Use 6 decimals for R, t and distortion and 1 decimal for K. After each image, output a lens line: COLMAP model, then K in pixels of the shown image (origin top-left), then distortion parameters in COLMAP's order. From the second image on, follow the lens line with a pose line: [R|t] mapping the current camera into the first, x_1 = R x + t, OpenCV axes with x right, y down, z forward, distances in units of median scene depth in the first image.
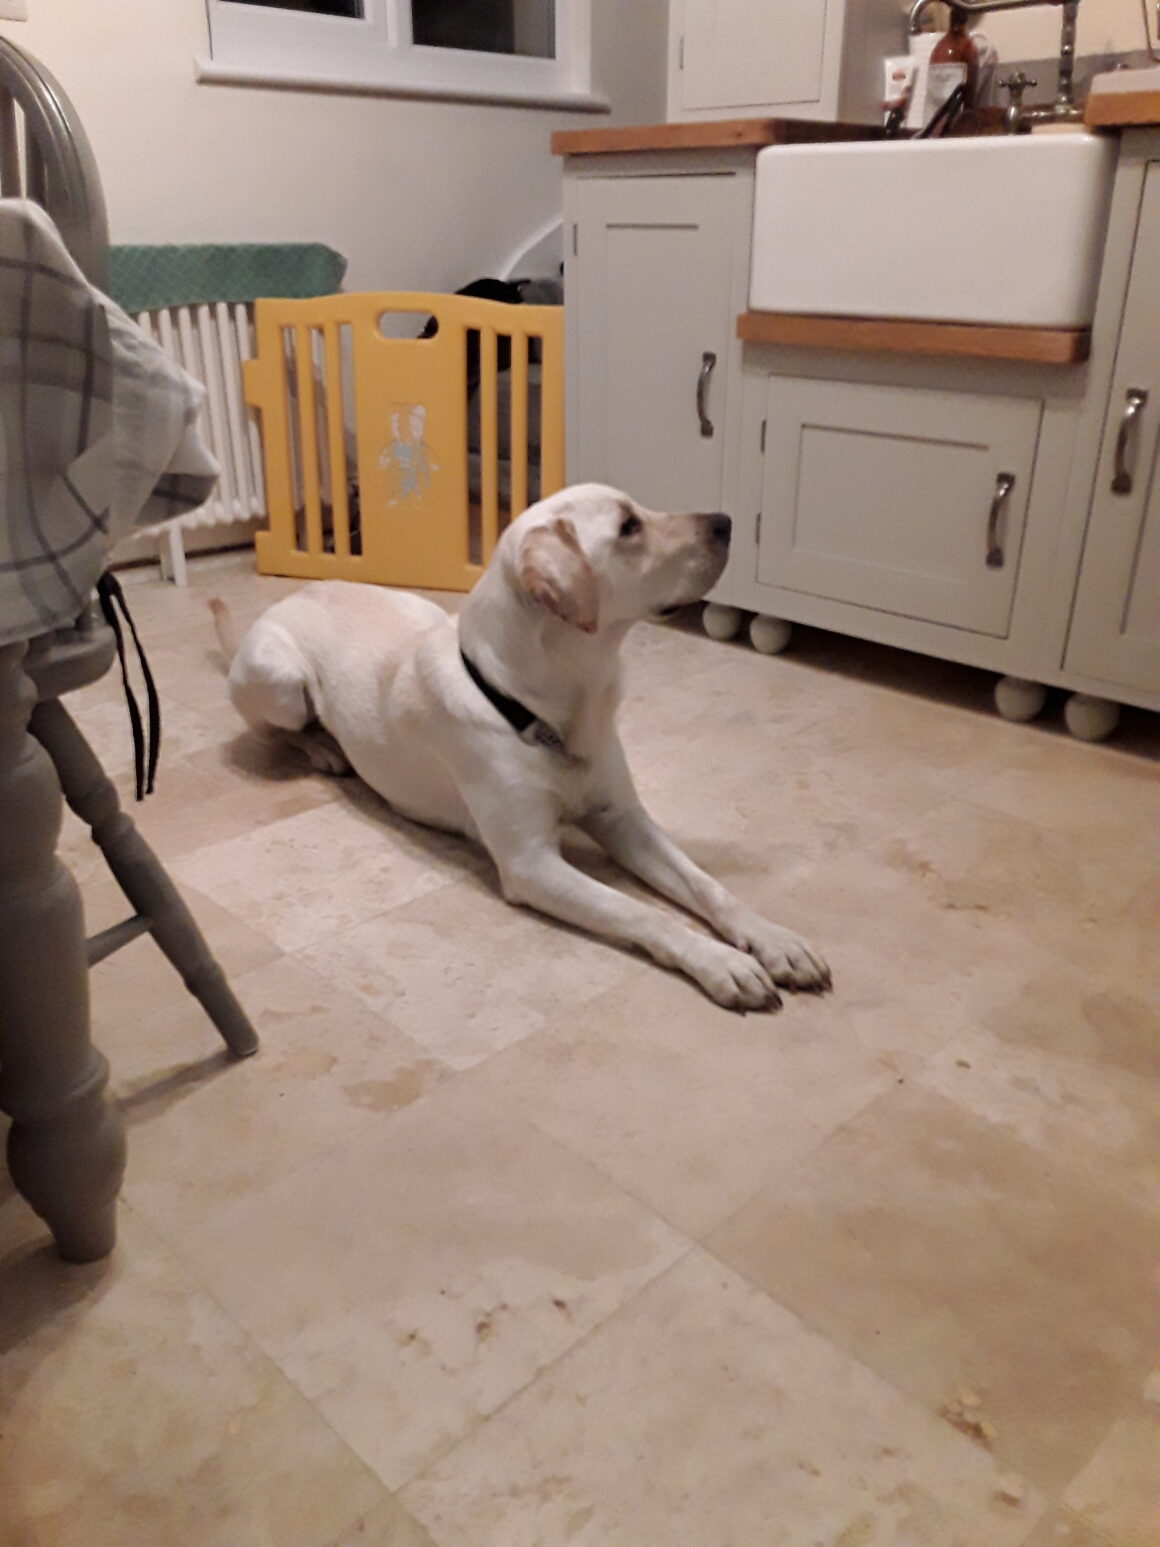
lens RADIAL K [[1227.8, 0, 582.6], [0, 1227.8, 769.3], [0, 0, 1]] dist [0.187659, -0.166773]
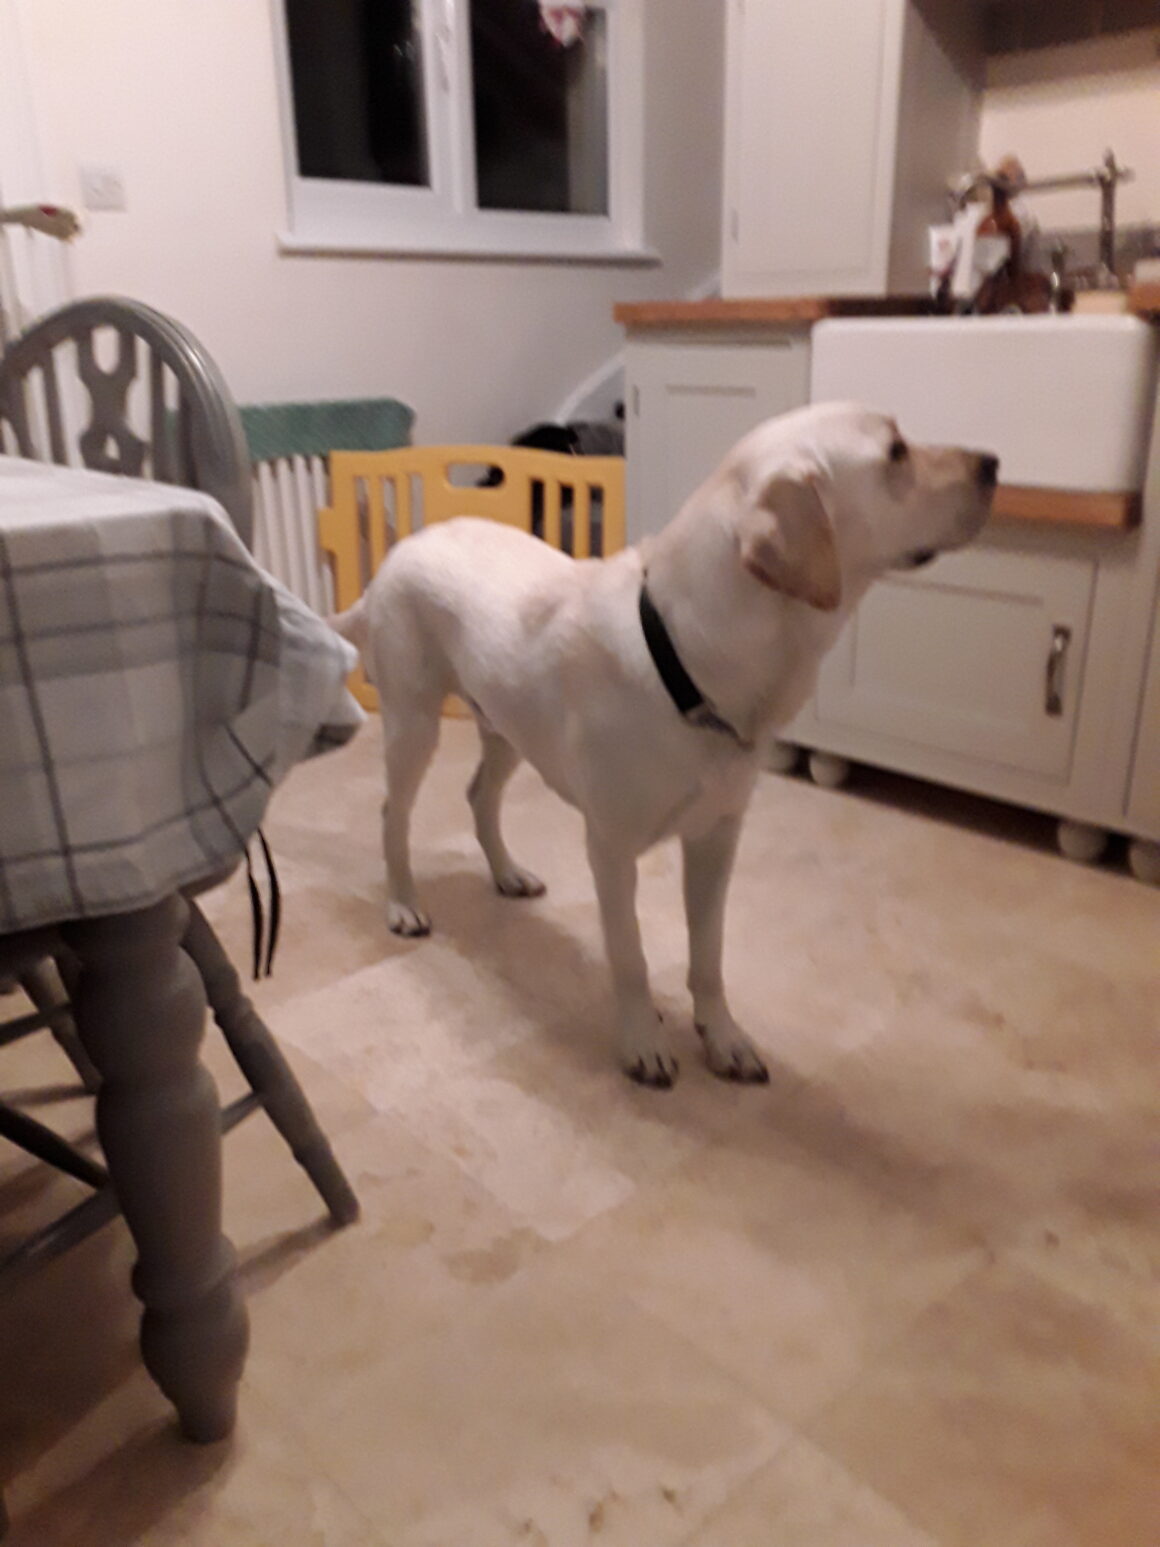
lens RADIAL K [[1237.3, 0, 580.0], [0, 1237.3, 773.5], [0, 0, 1]] dist [0.190604, -0.170906]
pose [[0.999666, -0.008042, -0.024558, -0.044078], [0.006797, 0.998709, -0.050343, -0.080914], [0.024931, 0.050159, 0.998430, -0.056295]]
